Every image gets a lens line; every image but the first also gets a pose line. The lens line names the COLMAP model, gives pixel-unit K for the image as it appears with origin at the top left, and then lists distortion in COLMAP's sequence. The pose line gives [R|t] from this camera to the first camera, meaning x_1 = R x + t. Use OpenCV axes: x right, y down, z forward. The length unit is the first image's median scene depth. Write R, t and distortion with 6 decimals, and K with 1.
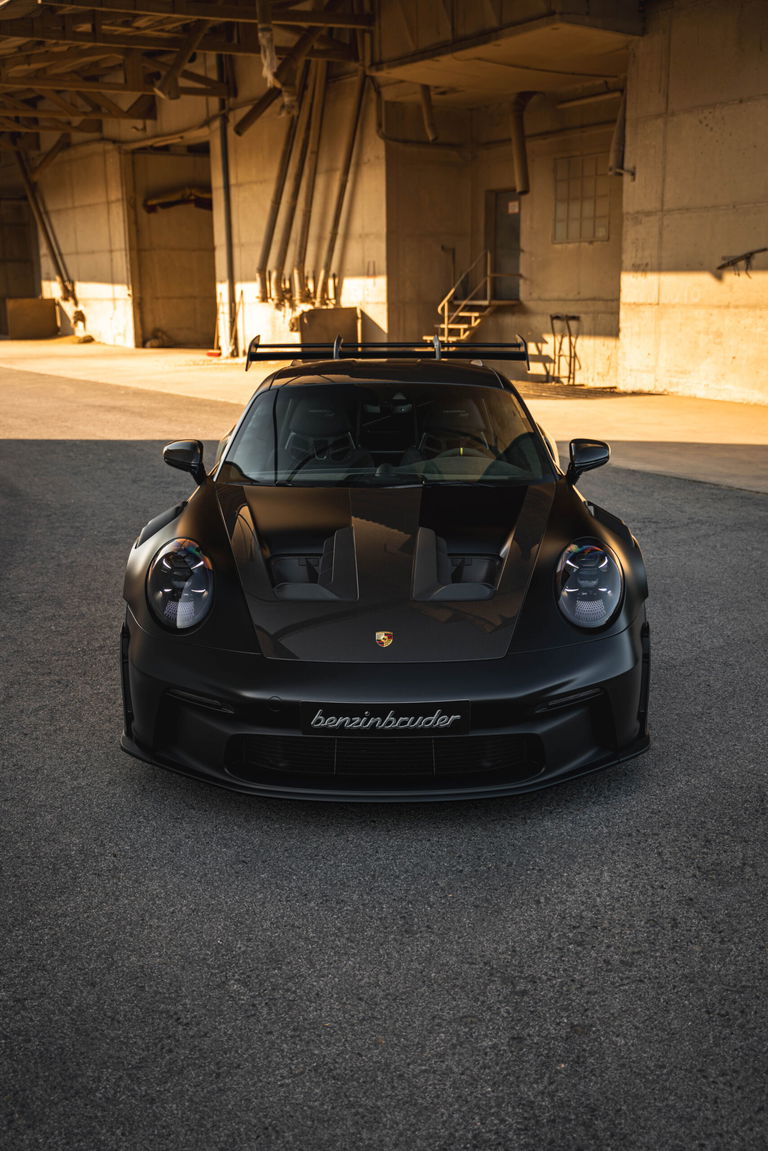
lens RADIAL K [[1231.4, 0, 381.6], [0, 1231.4, 611.1], [0, 0, 1]] dist [-0.071944, 0.254207]
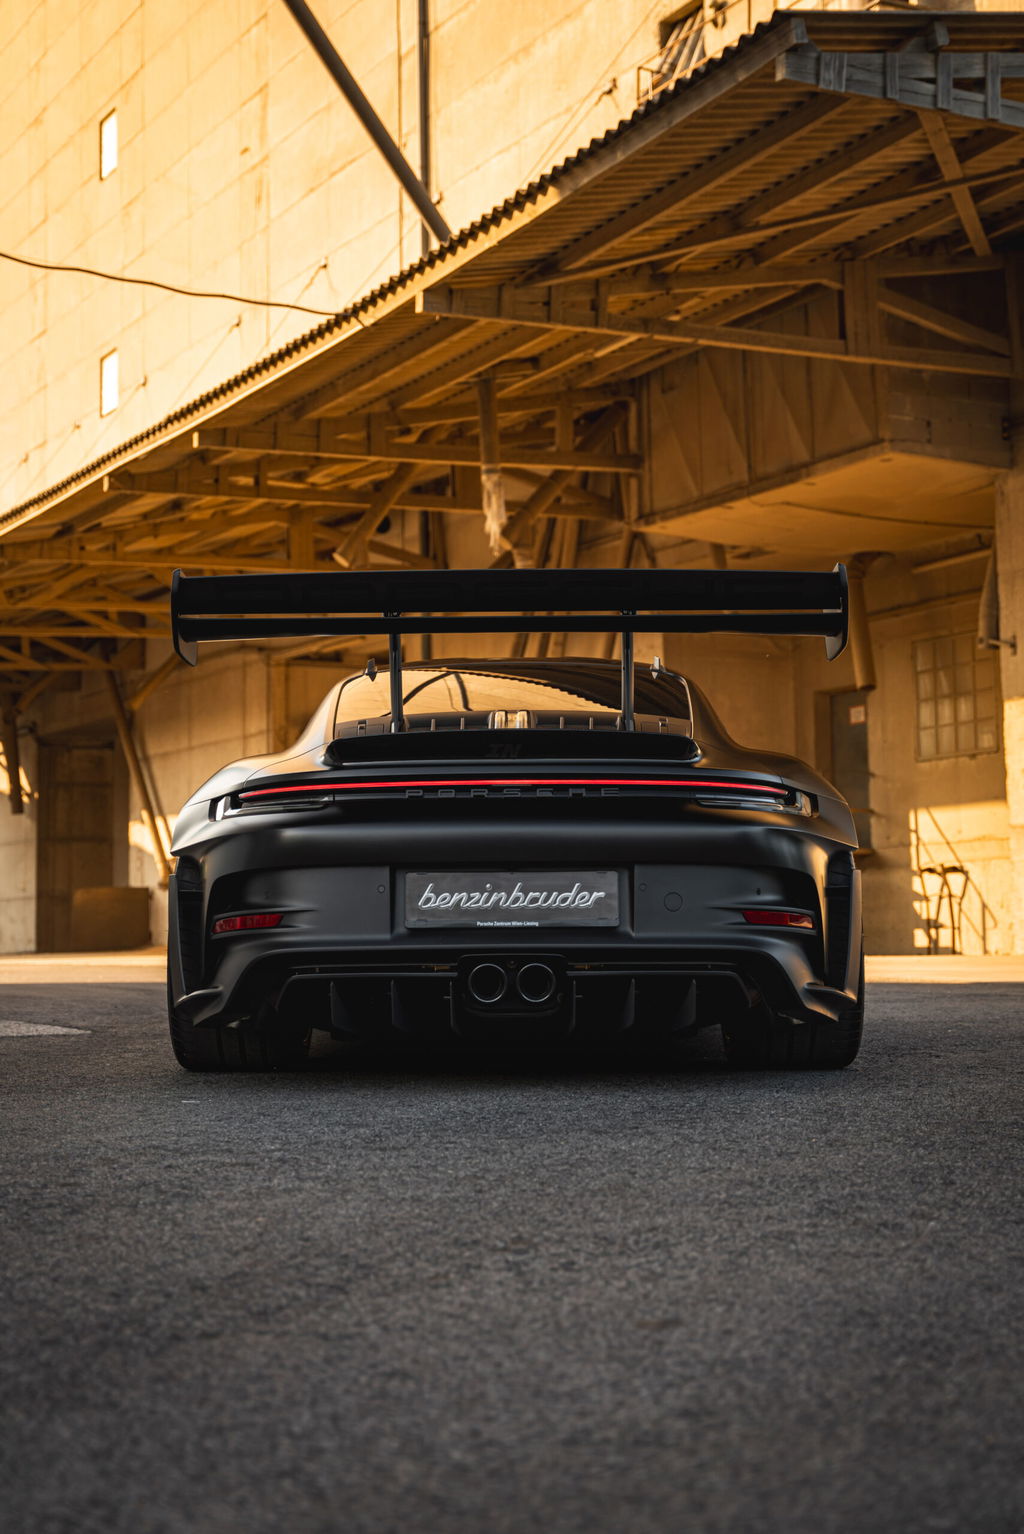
lens RADIAL K [[2256.2, 0, 512.6], [0, 2256.2, 691.9], [0, 0, 1]] dist [0.088728, 0.136261]
pose [[0.996928, -0.010083, -0.077677, 0.016497], [-0.018631, 0.932692, -0.360192, 0.104586], [0.076080, 0.360532, 0.929639, -0.159683]]
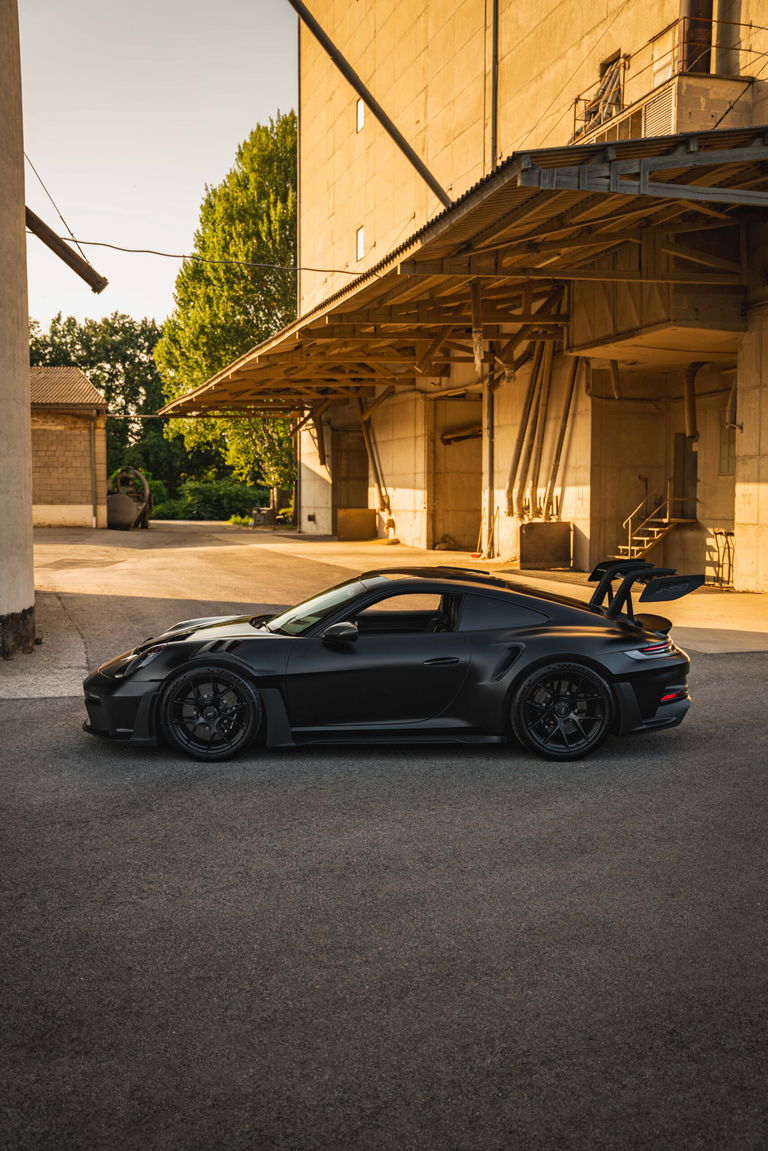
lens RADIAL K [[1217.7, 0, 384.0], [0, 1217.7, 575.5], [0, 0, 1]] dist [-0.057990, 0.251942]
pose [[0.954342, 0.034239, -0.296749, 0.176797], [-0.091148, 0.979411, -0.180127, 0.052033], [0.284472, 0.198951, 0.937814, -0.228708]]
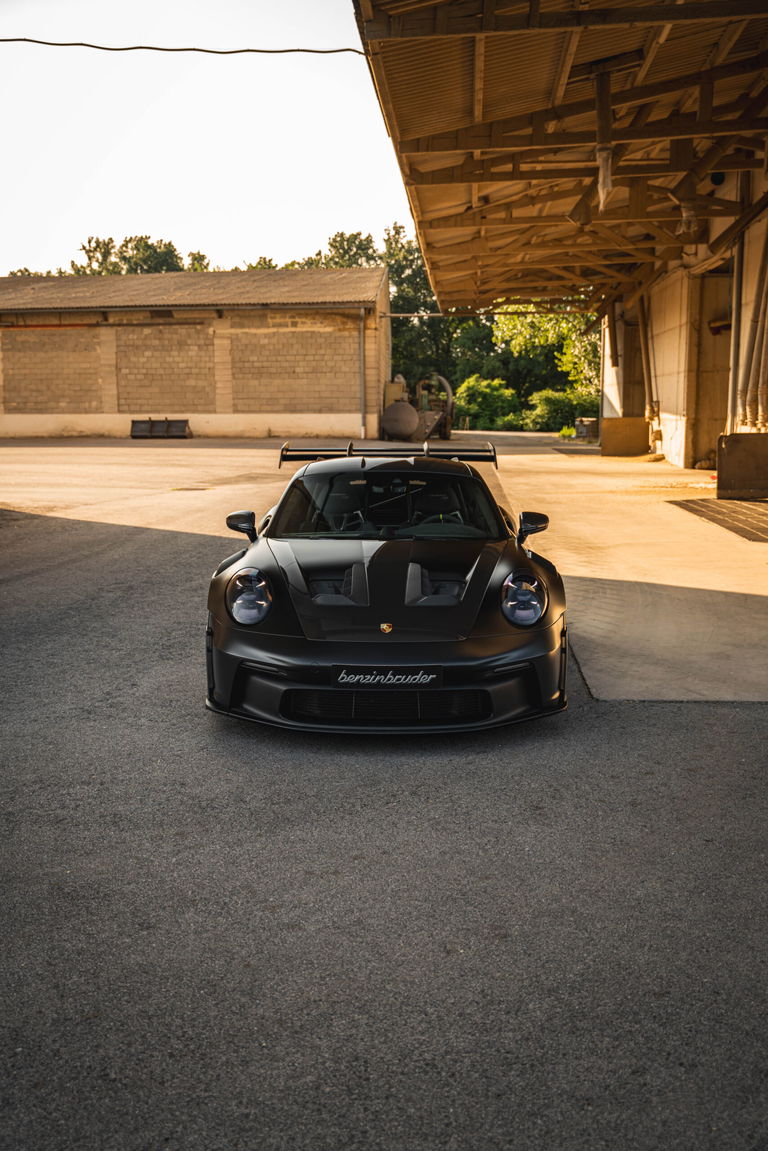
lens RADIAL K [[1199.9, 0, 391.0], [0, 1199.9, 594.2], [0, 0, 1]] dist [-0.060263, 0.261957]
pose [[0.792175, 0.105894, -0.601037, 0.290266], [-0.167647, 0.984703, -0.047471, -0.041615], [0.586816, 0.138367, 0.797811, 0.149789]]
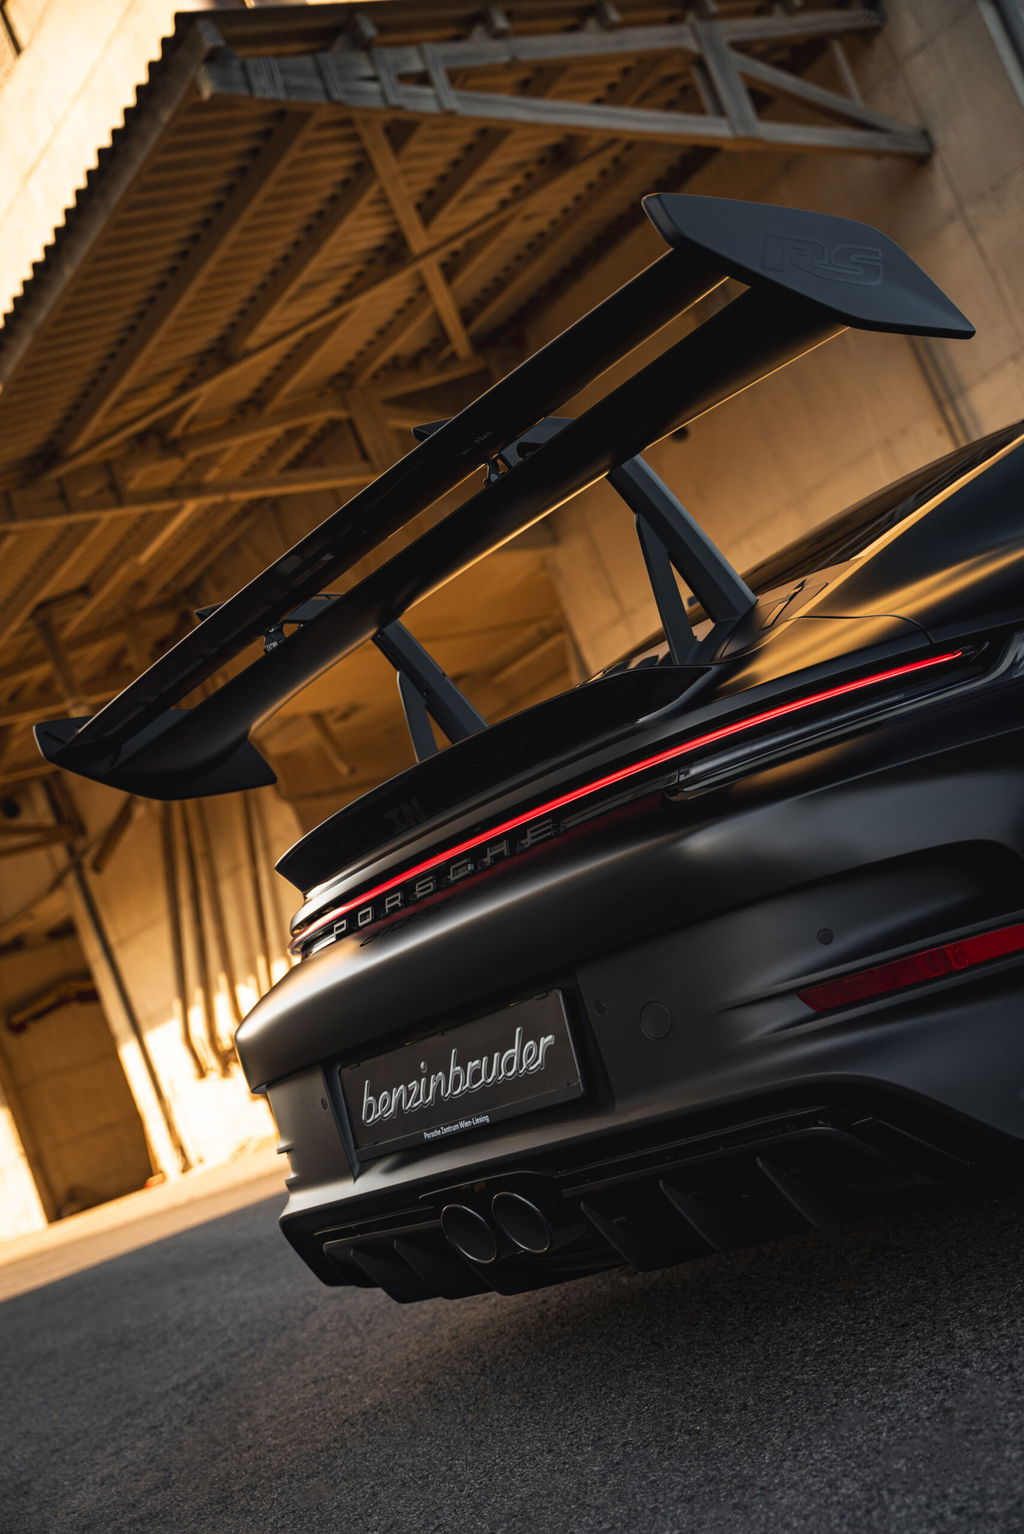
lens RADIAL K [[1705.7, 0, 512.0], [0, 1705.7, 767.0], [0, 0, 1]] dist [0.024466, 0.035946]
pose [[0.933303, -0.336548, 0.125224, 0.005654], [0.358318, 0.849975, -0.386200, 0.036235], [0.023538, 0.405311, 0.913876, 0.065044]]
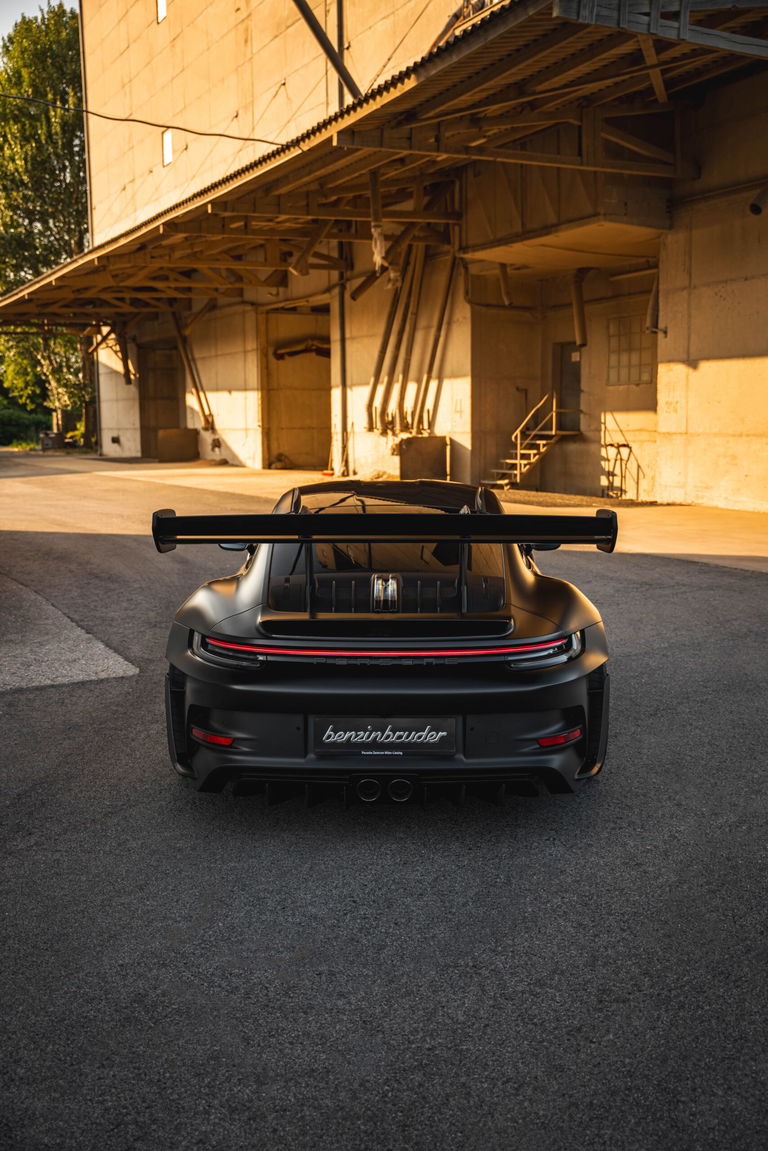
lens RADIAL K [[1140.9, 0, 384.0], [0, 1140.9, 575.5], [0, 0, 1]] dist [-0.070434, 0.250844]
pose [[0.996657, 0.015462, -0.080223, 0.011424], [-0.025335, 0.992016, -0.123543, 0.032208], [0.077672, 0.125163, 0.989091, -0.109978]]
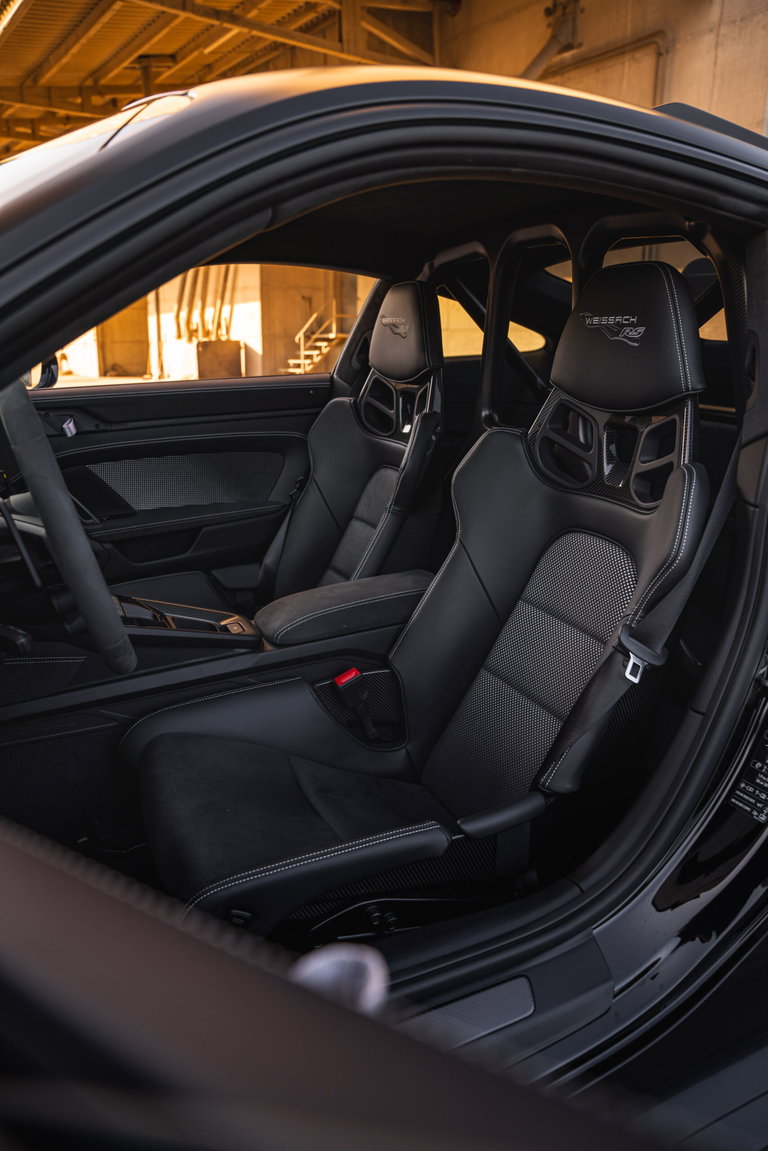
lens RADIAL K [[804.5, 0, 384.0], [0, 804.5, 575.5], [0, 0, 1]] dist [-0.181846, 0.153130]
pose [[0.995867, -0.008900, 0.090388, 0.058786], [0.007694, 0.999877, 0.013677, 0.003178], [-0.090499, -0.012925, 0.995813, 0.114535]]
